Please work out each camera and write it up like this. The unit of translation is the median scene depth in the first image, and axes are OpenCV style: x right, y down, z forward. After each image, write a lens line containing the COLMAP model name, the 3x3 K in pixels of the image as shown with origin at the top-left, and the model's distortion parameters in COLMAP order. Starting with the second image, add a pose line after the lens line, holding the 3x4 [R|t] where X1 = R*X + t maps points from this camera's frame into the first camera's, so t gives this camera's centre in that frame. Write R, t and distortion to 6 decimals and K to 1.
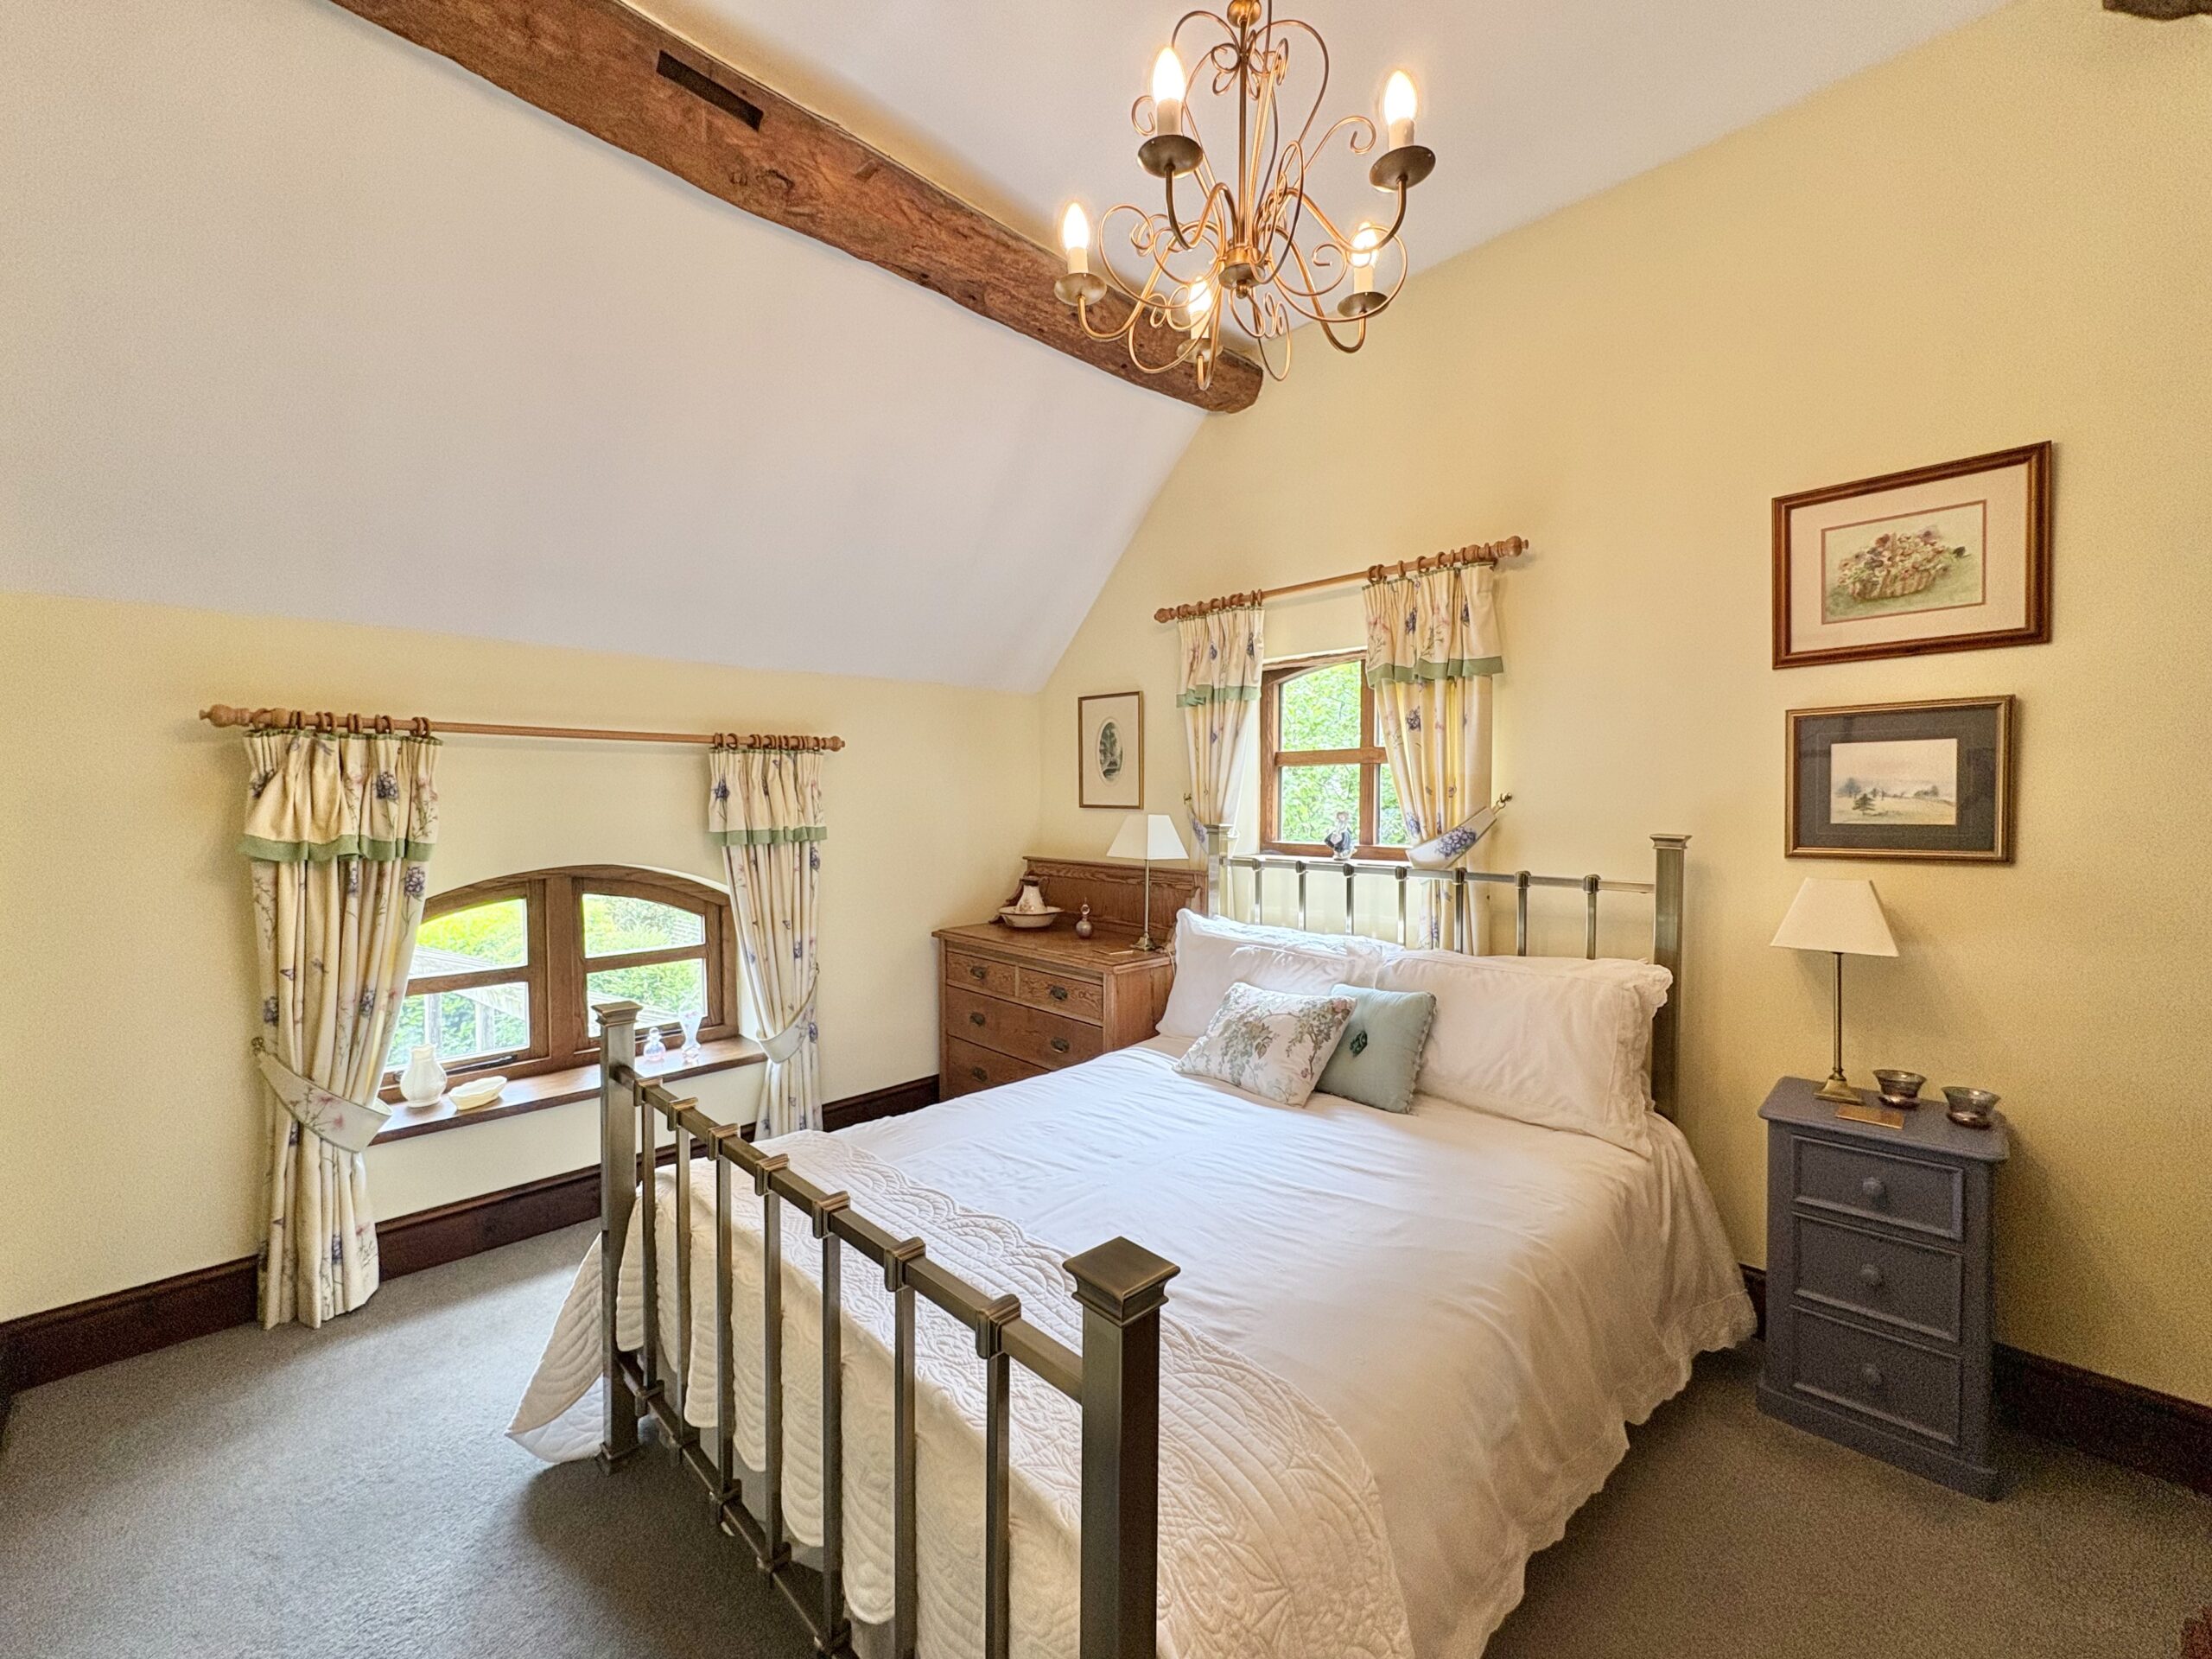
lens RADIAL K [[876.4, 0, 1103.7], [0, 876.4, 819.5], [0, 0, 1]] dist [0.007555, 0.000098]
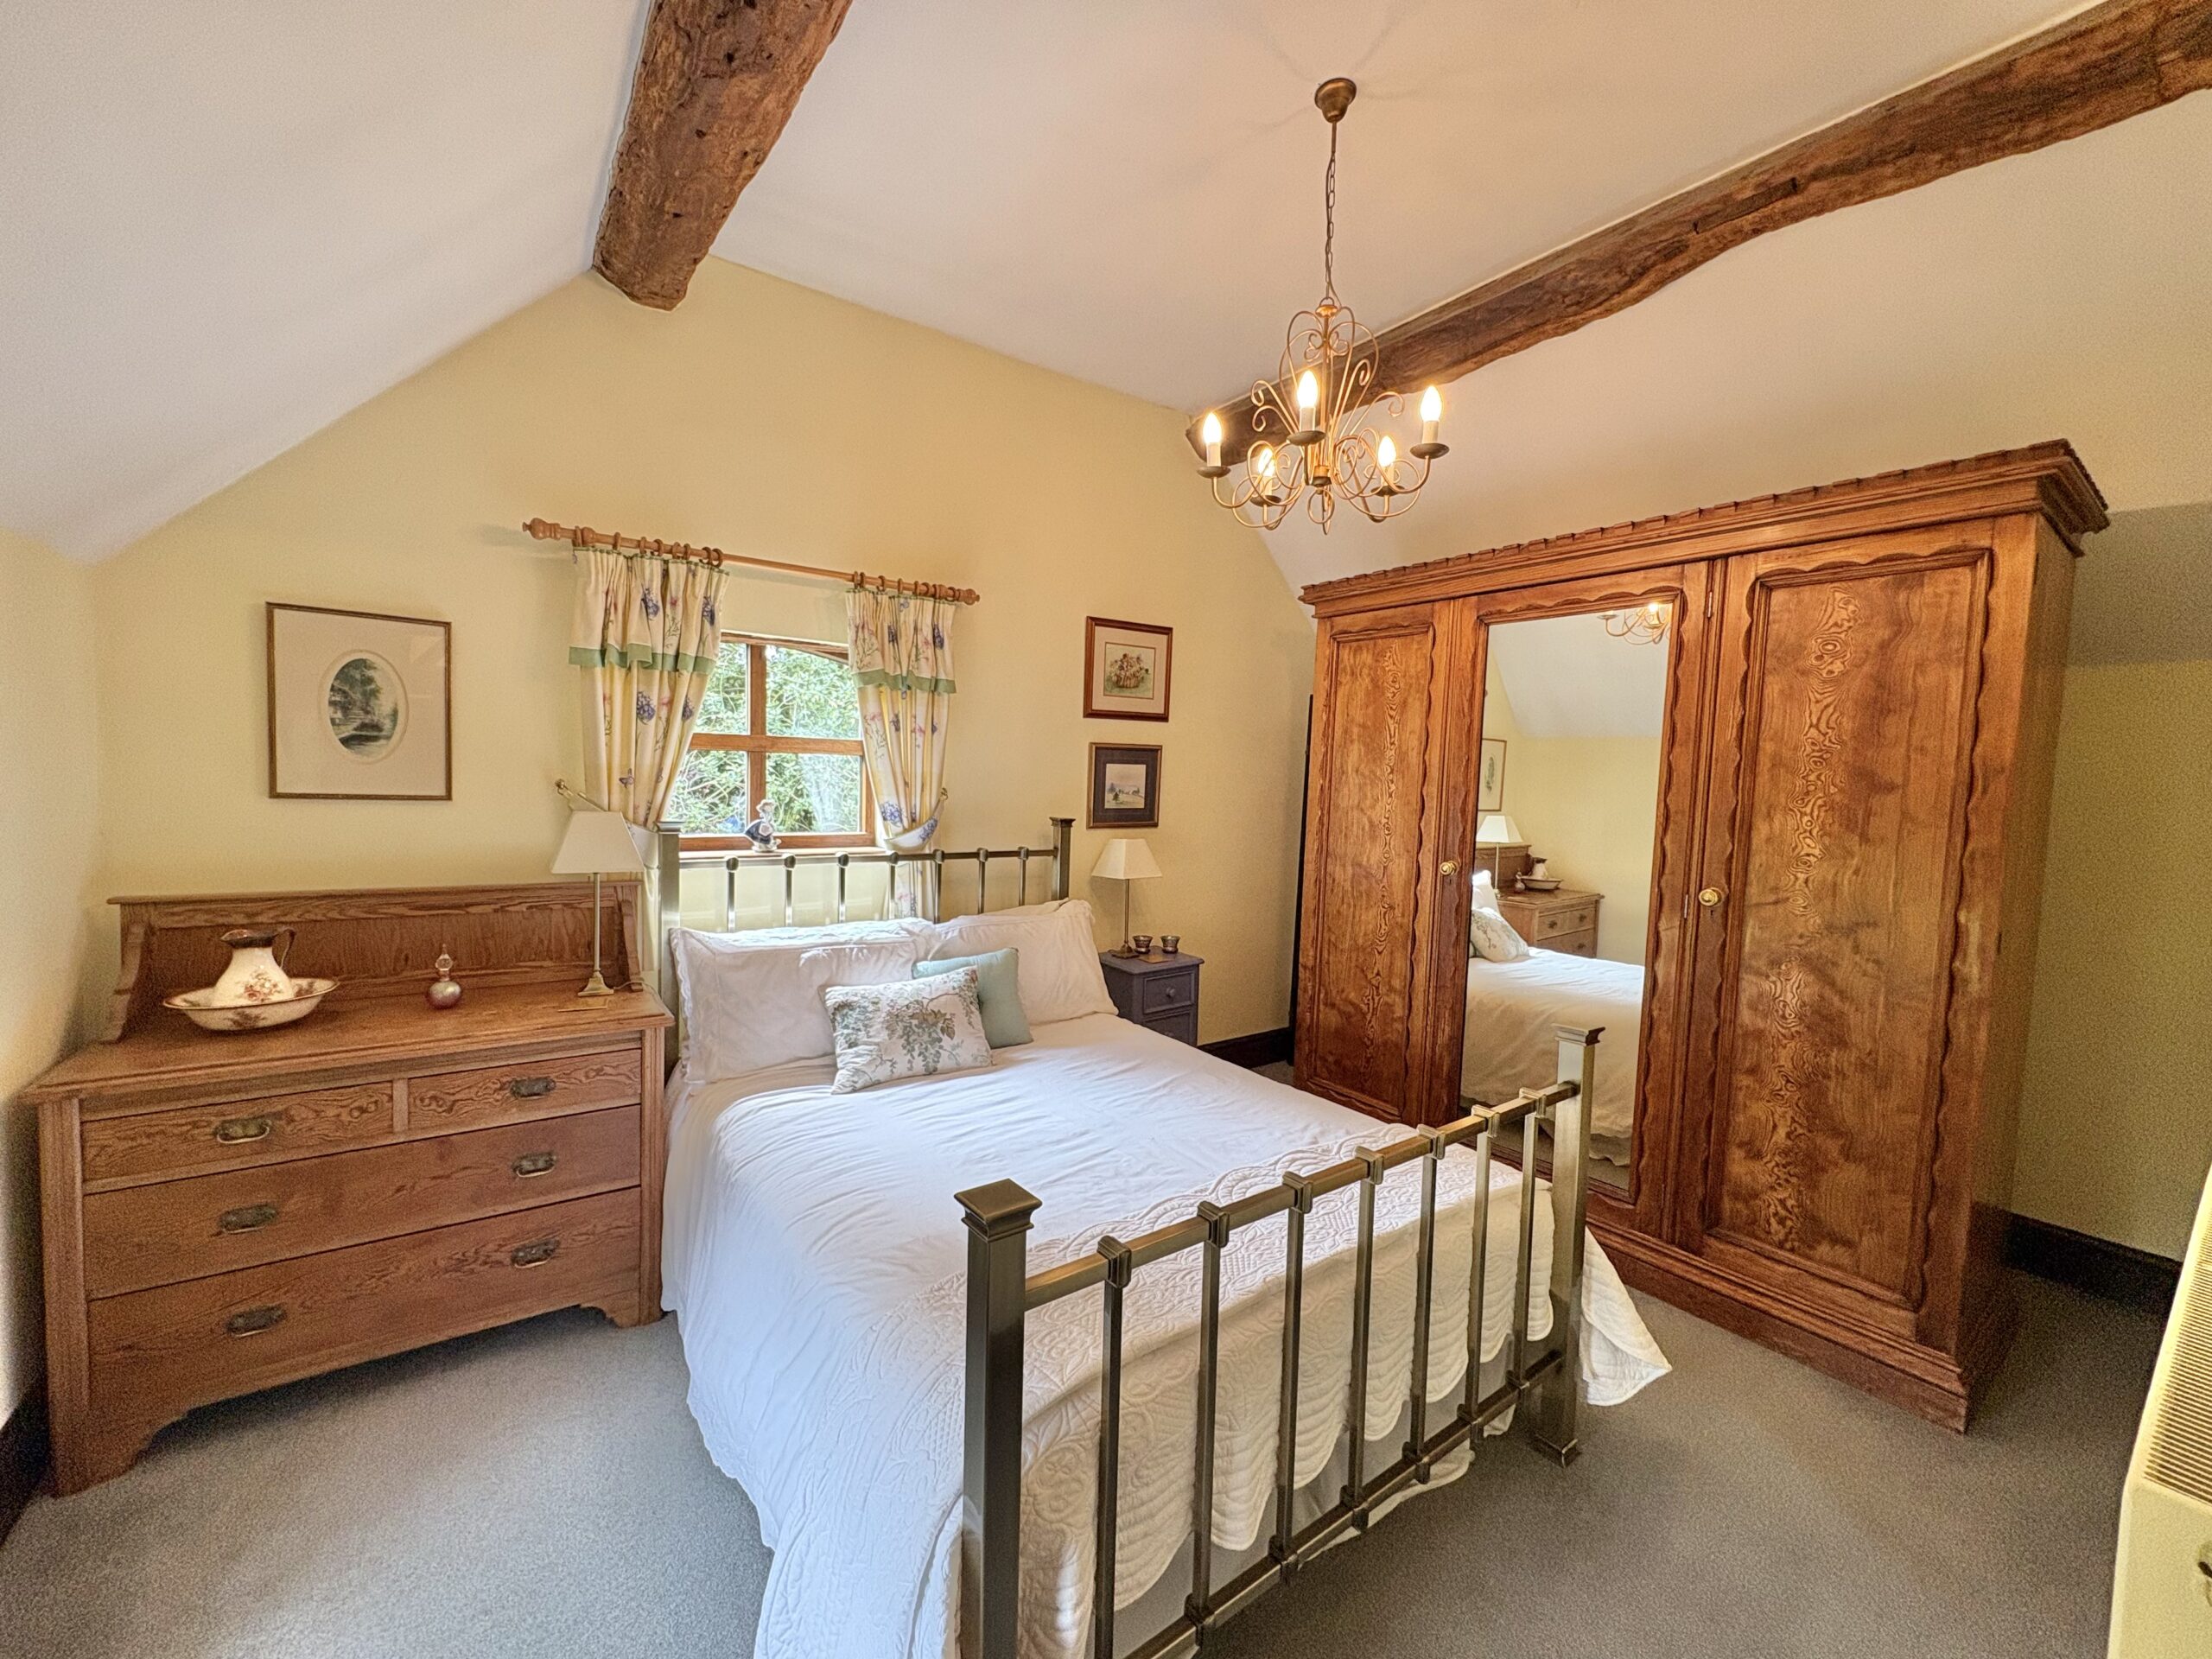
lens RADIAL K [[876.4, 0, 1099.9], [0, 876.4, 822.0], [0, 0, 1]] dist [0.007555, 0.000098]
pose [[0.172467, -0.047457, 0.983871, -0.823562], [-0.005039, 0.998783, 0.049059, -0.048377], [-0.985002, -0.013419, 0.172018, 0.622262]]
